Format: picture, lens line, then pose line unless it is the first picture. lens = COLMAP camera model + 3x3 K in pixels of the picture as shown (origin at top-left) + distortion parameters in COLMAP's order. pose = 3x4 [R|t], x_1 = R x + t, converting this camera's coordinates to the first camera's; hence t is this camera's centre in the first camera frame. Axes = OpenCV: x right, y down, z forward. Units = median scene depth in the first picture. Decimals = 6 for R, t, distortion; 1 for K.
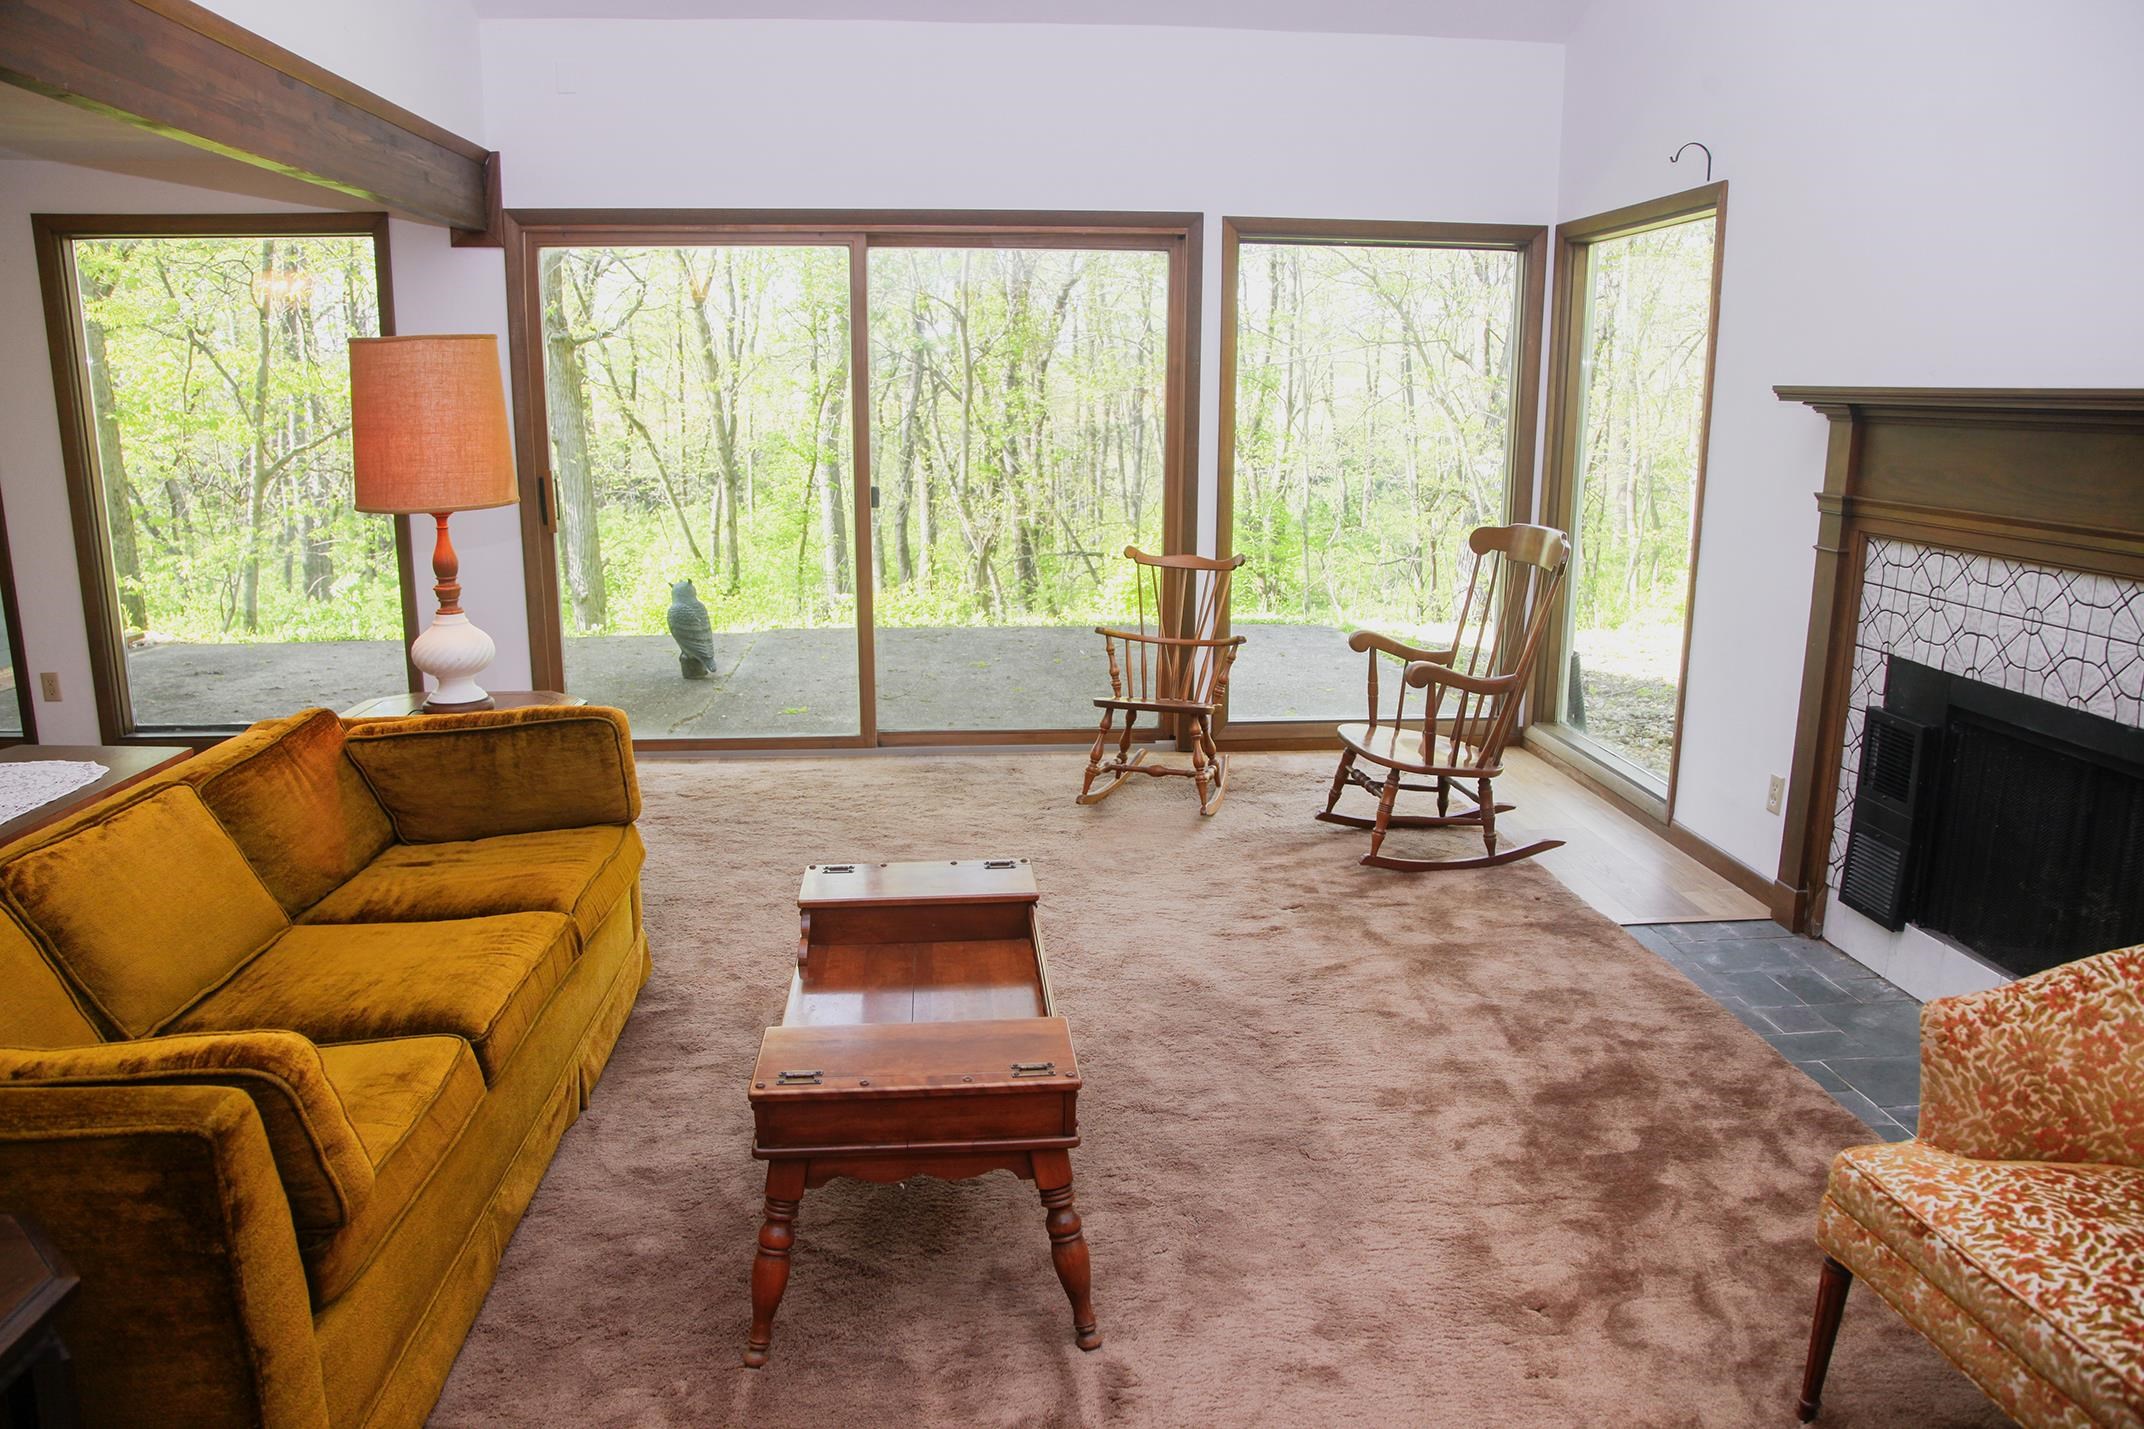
lens RADIAL K [[1463.3, 0, 1075.0], [0, 1463.3, 718.7], [0, 0, 1]] dist [-0.121314, 0.066631]
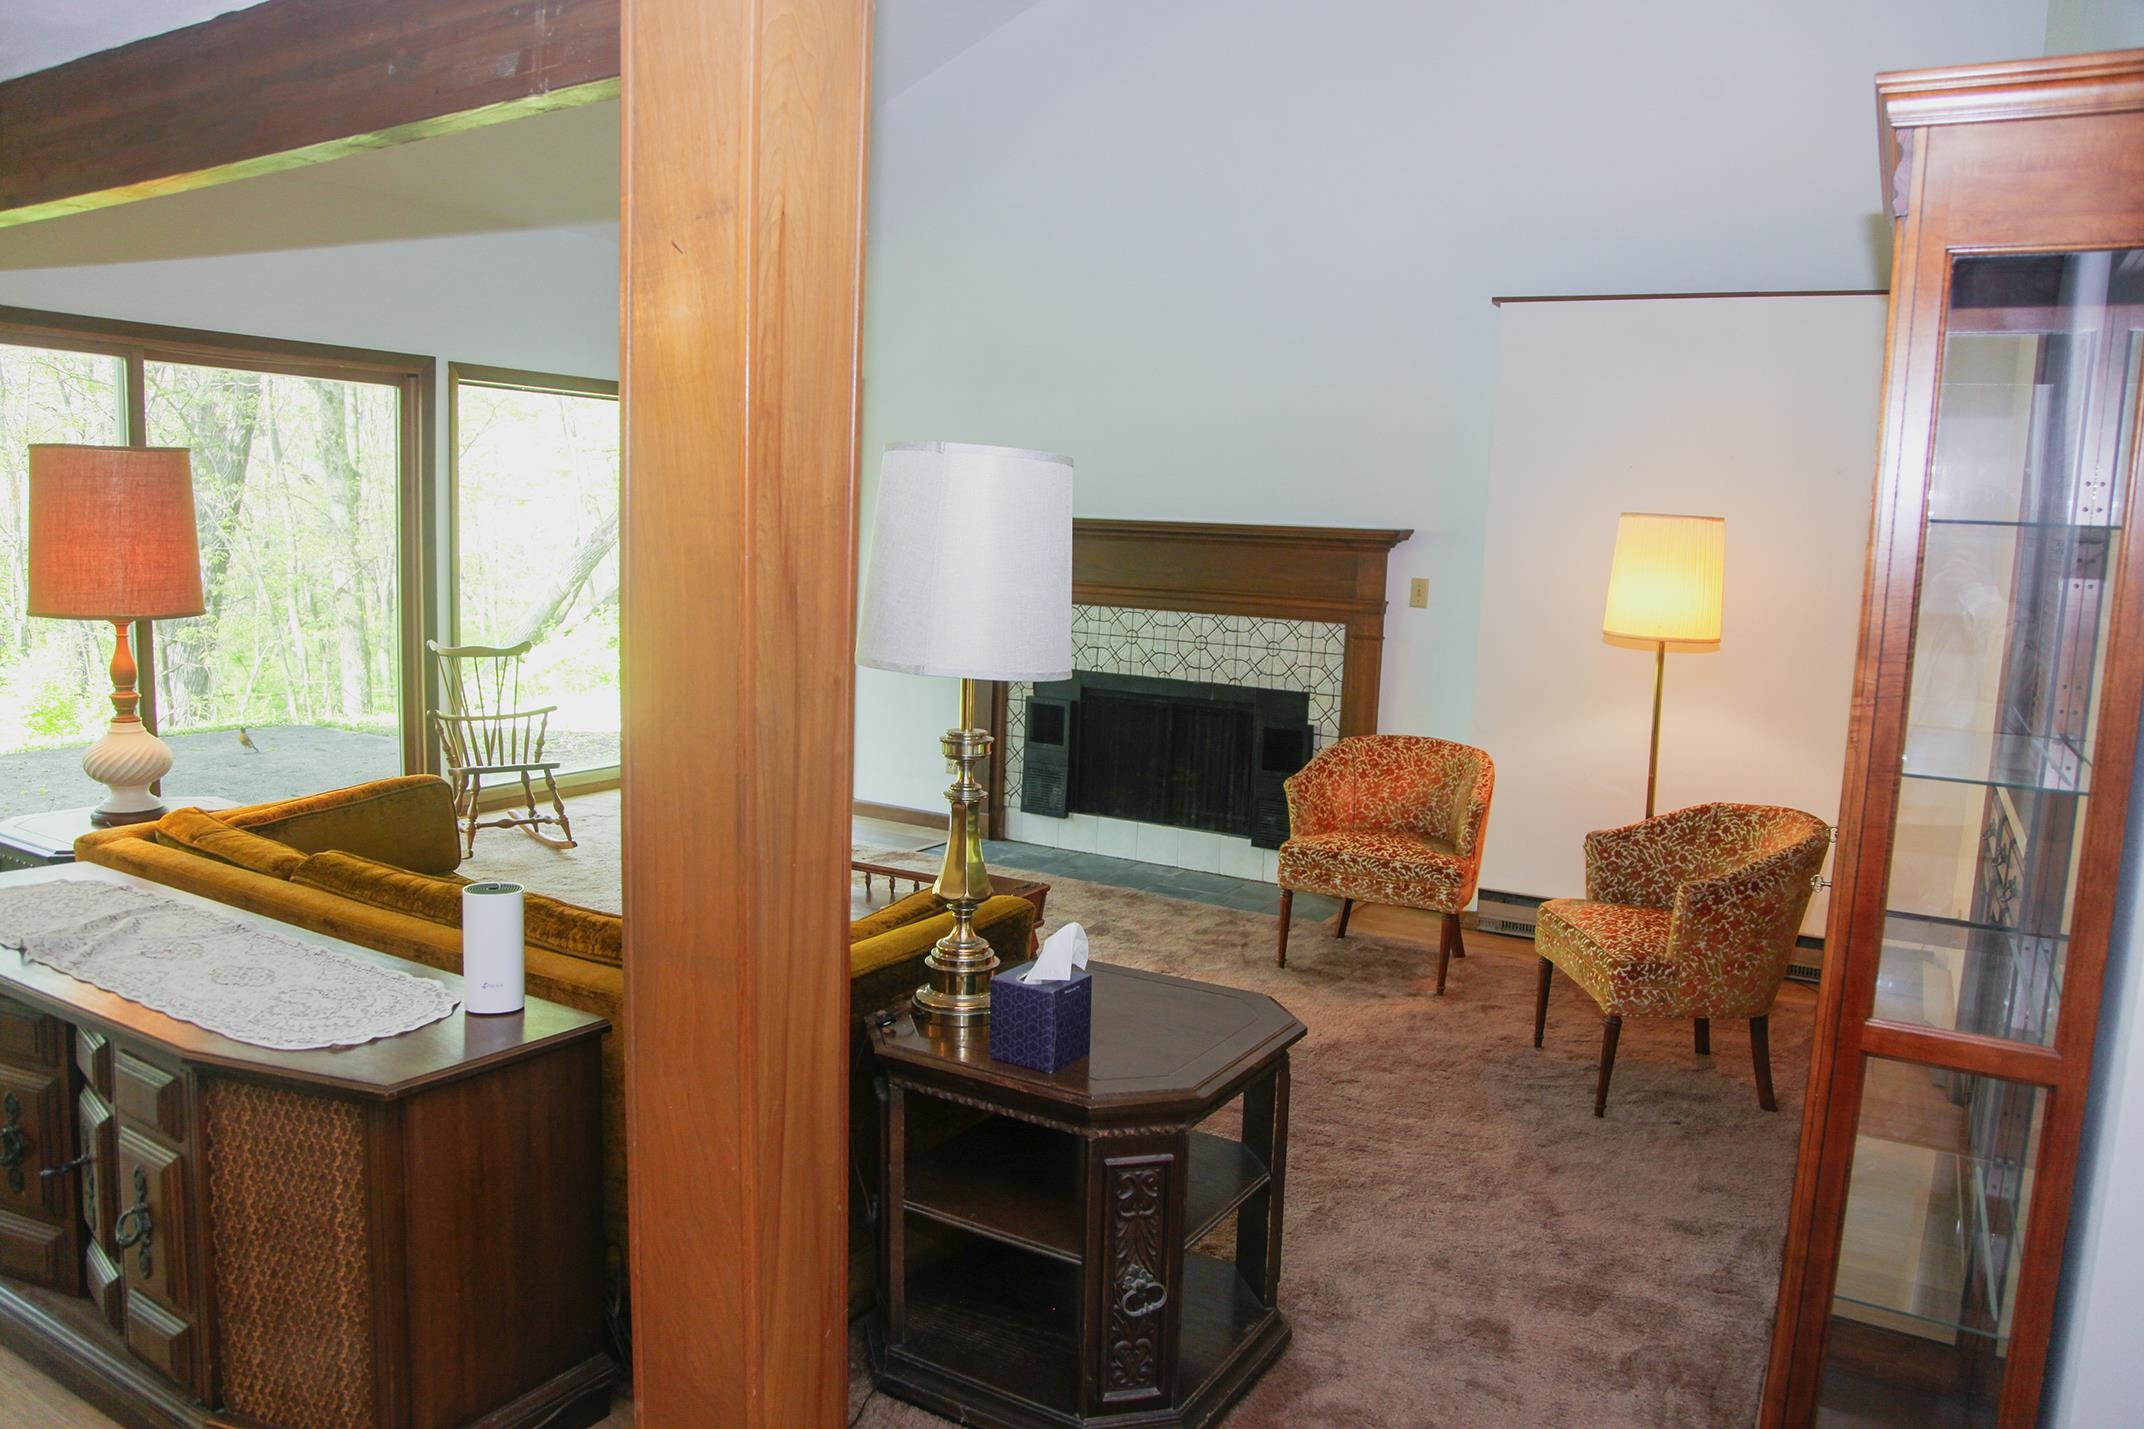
lens RADIAL K [[1461.0, 0, 1072.0], [0, 1461.0, 714.5], [0, 0, 1]] dist [-0.129304, 0.062407]
pose [[0.577219, -0.088322, 0.811799, -0.897019], [0.145657, 0.989327, 0.004070, 0.014853], [-0.803494, 0.115895, 0.583923, -0.096623]]
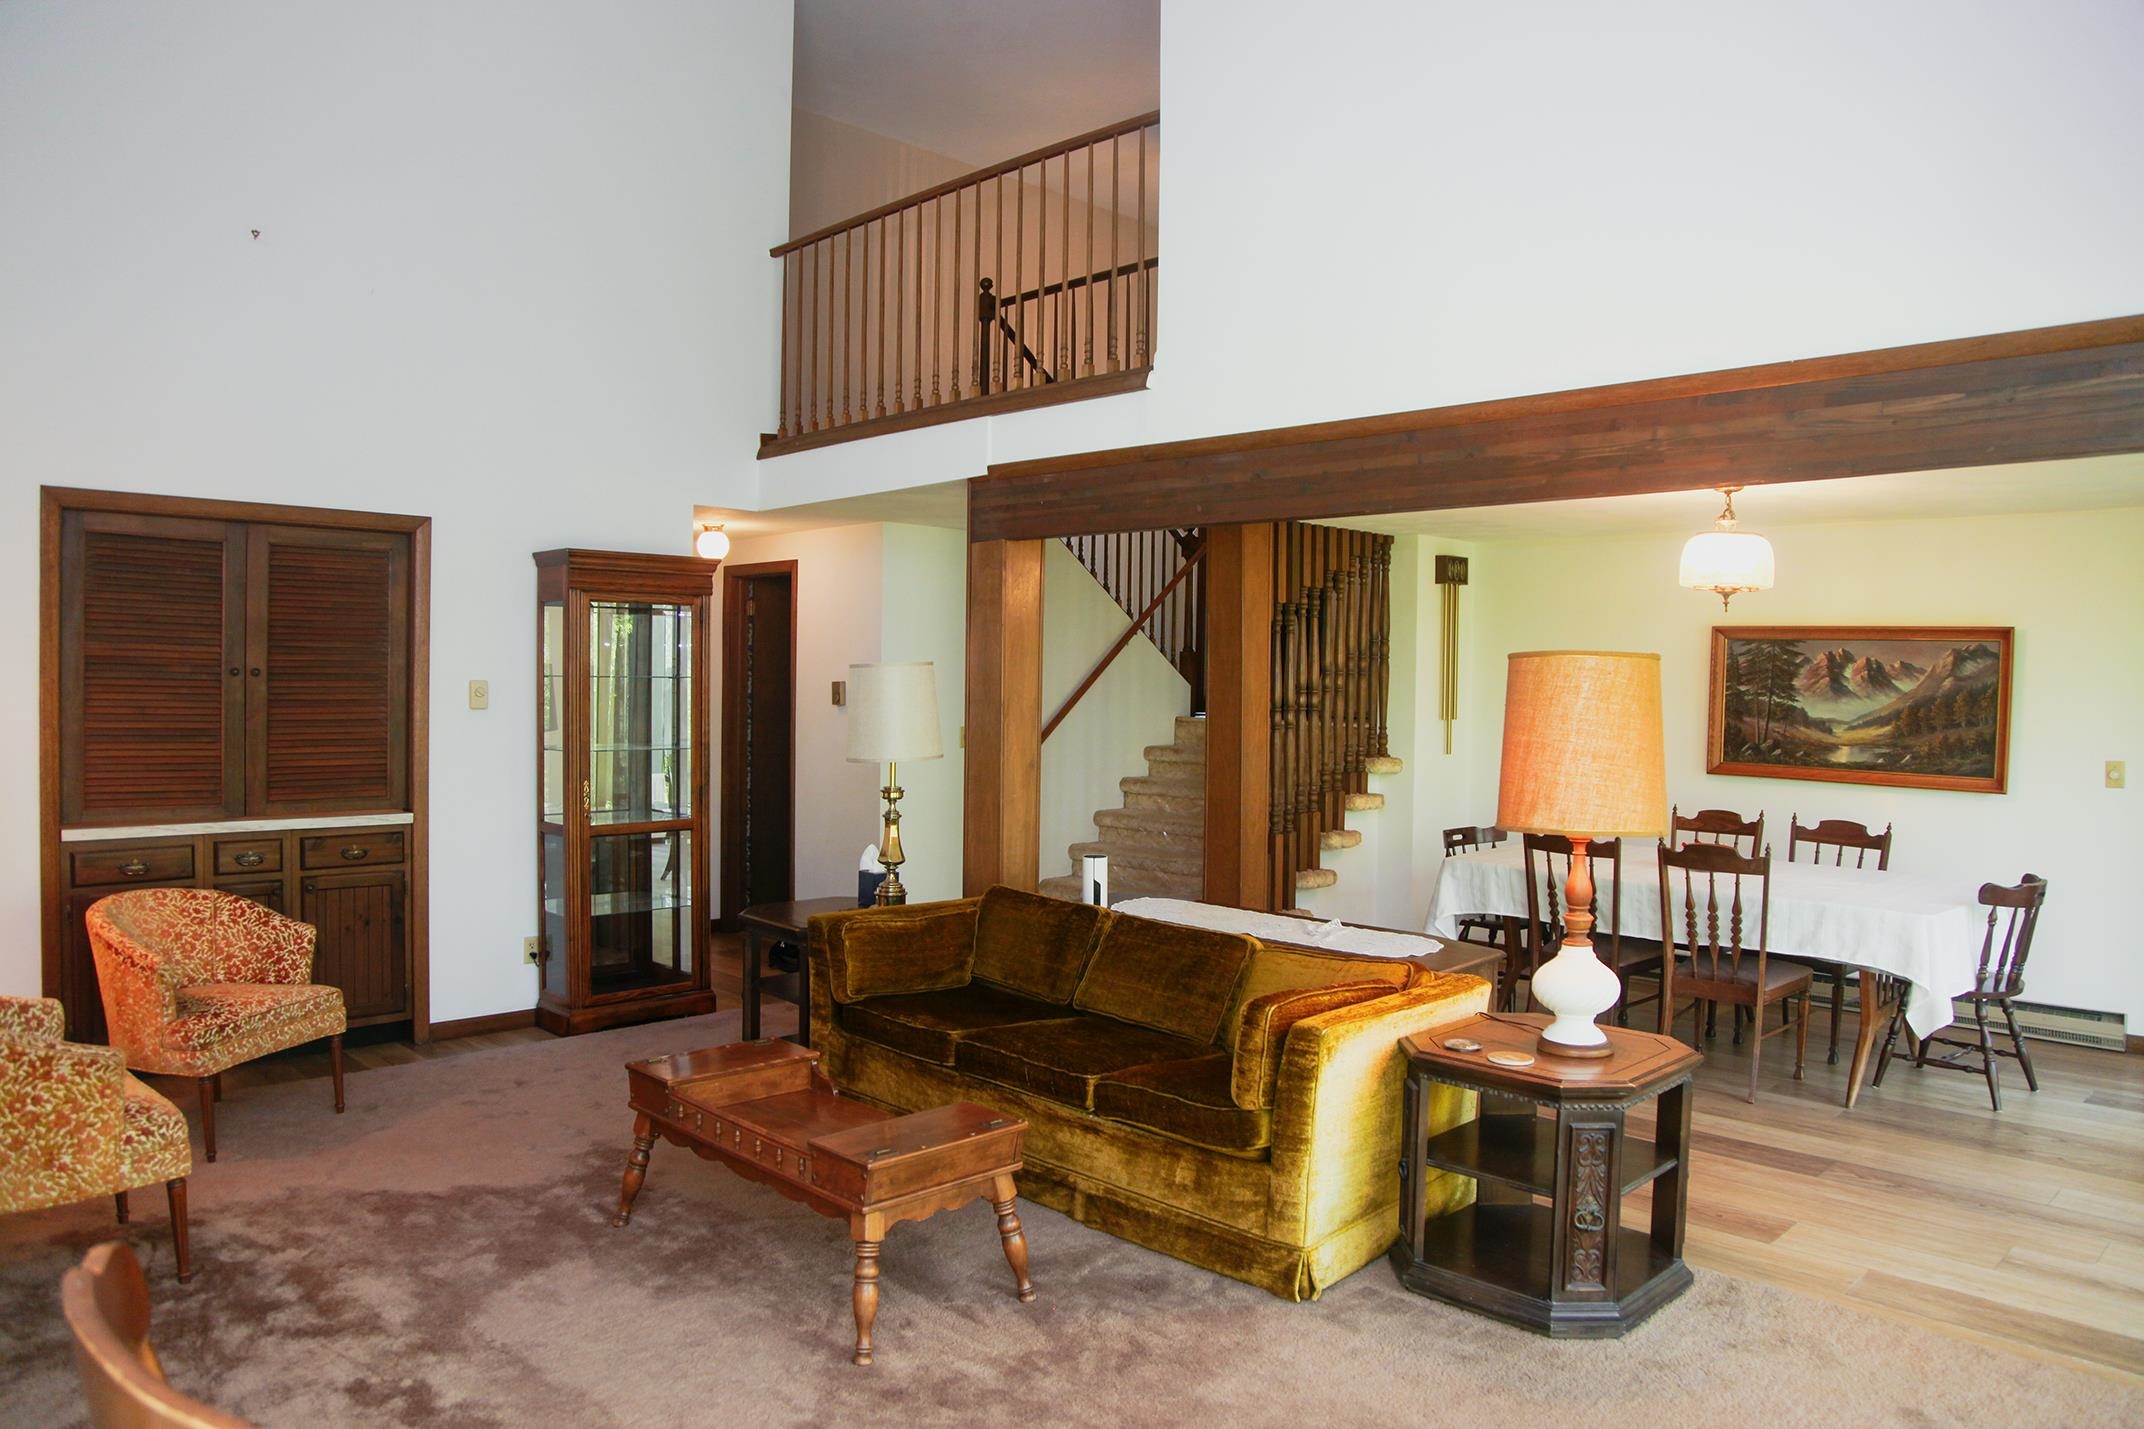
lens RADIAL K [[1459.7, 0, 1074.2], [0, 1459.7, 727.7], [0, 0, 1]] dist [-0.122658, 0.065612]
pose [[-0.763887, 0.006324, -0.645319, 0.431770], [-0.156680, 0.968217, 0.194955, -0.362897], [0.626042, 0.250032, -0.738617, 1.532843]]
